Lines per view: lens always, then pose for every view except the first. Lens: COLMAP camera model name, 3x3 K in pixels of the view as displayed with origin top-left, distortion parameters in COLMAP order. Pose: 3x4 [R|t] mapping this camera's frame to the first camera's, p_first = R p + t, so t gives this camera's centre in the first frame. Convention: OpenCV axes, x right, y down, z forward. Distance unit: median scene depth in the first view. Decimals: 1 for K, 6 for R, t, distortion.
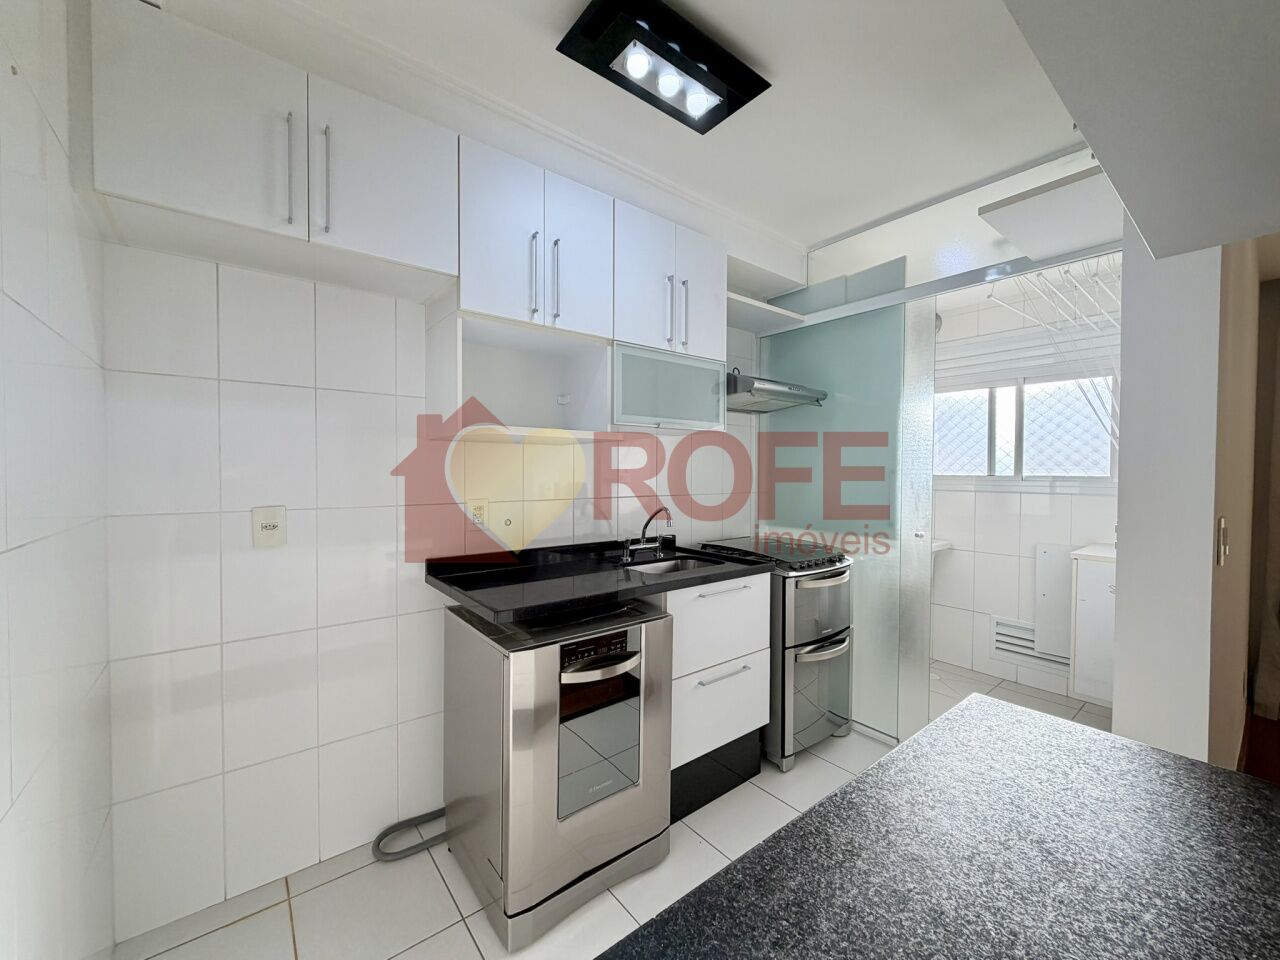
lens RADIAL K [[506.1, 0, 636.6], [0, 506.1, 480.7], [0, 0, 1]] dist [-0.002584, 0.000627]
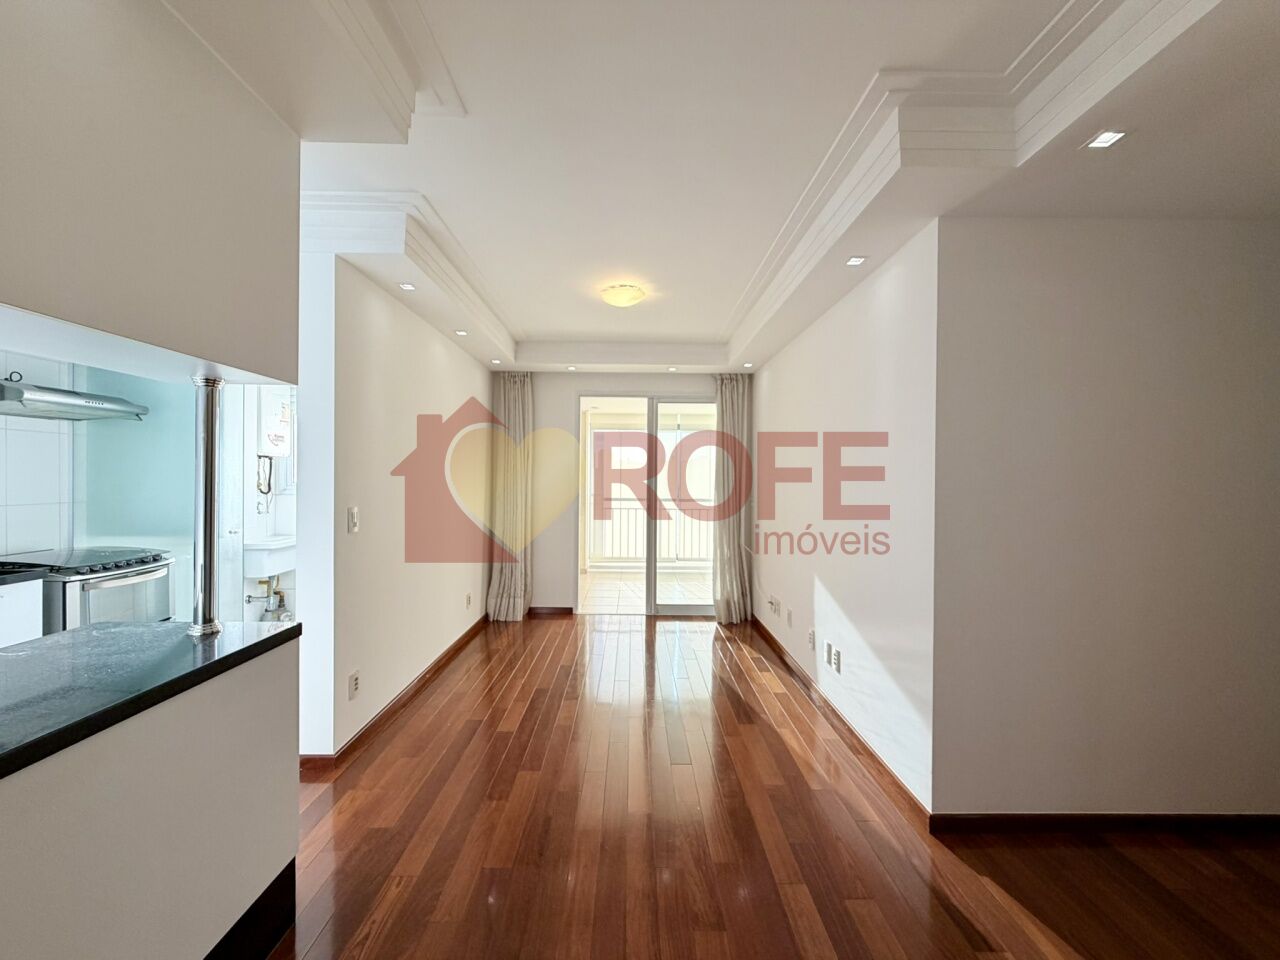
lens RADIAL K [[506.1, 0, 637.7], [0, 506.1, 480.9], [0, 0, 1]] dist [-0.002584, 0.000627]
pose [[0.605440, -0.003764, 0.795882, 0.140102], [0.011700, 0.999923, -0.004172, -0.001447], [-0.795805, 0.011838, 0.605438, -0.463600]]
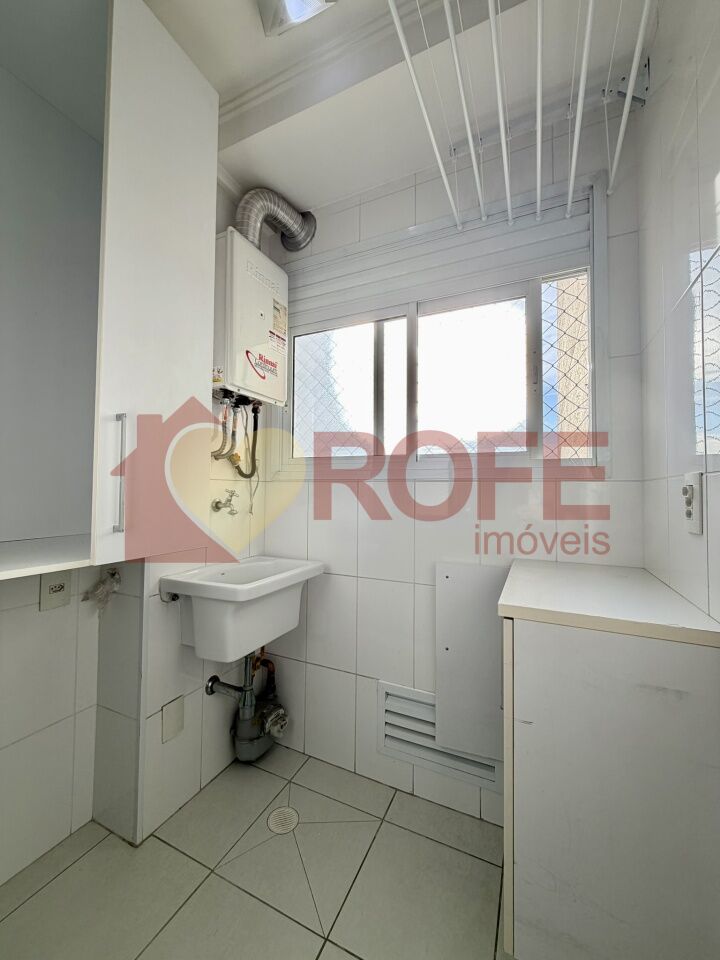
lens RADIAL K [[379.6, 0, 361.3], [0, 379.6, 478.9], [0, 0, 1]] dist [-0.002584, 0.000627]
pose [[0.890129, 0.016236, 0.455419, 0.543187], [0.002795, 0.999152, -0.041084, 0.044482], [-0.455700, 0.037843, 0.889329, 0.682963]]
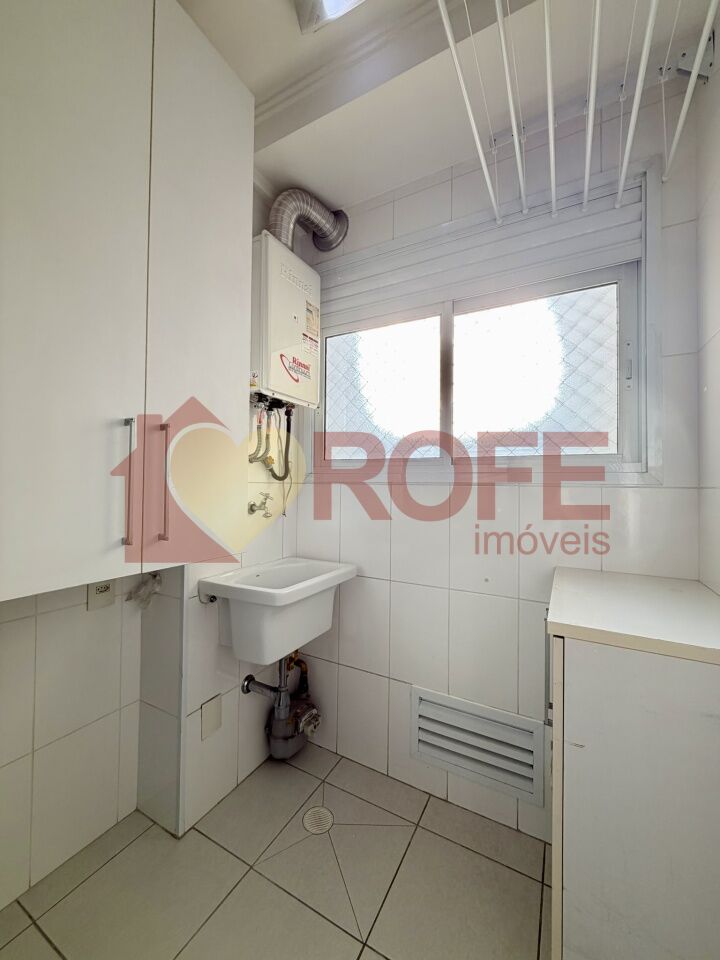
lens RADIAL K [[379.6, 0, 362.1], [0, 379.6, 479.4], [0, 0, 1]] dist [-0.002584, 0.000627]
pose [[0.915783, 0.010742, 0.401530, 0.532560], [-0.000590, 0.999677, -0.025397, 0.031886], [-0.401674, 0.023021, 0.915493, 0.693424]]
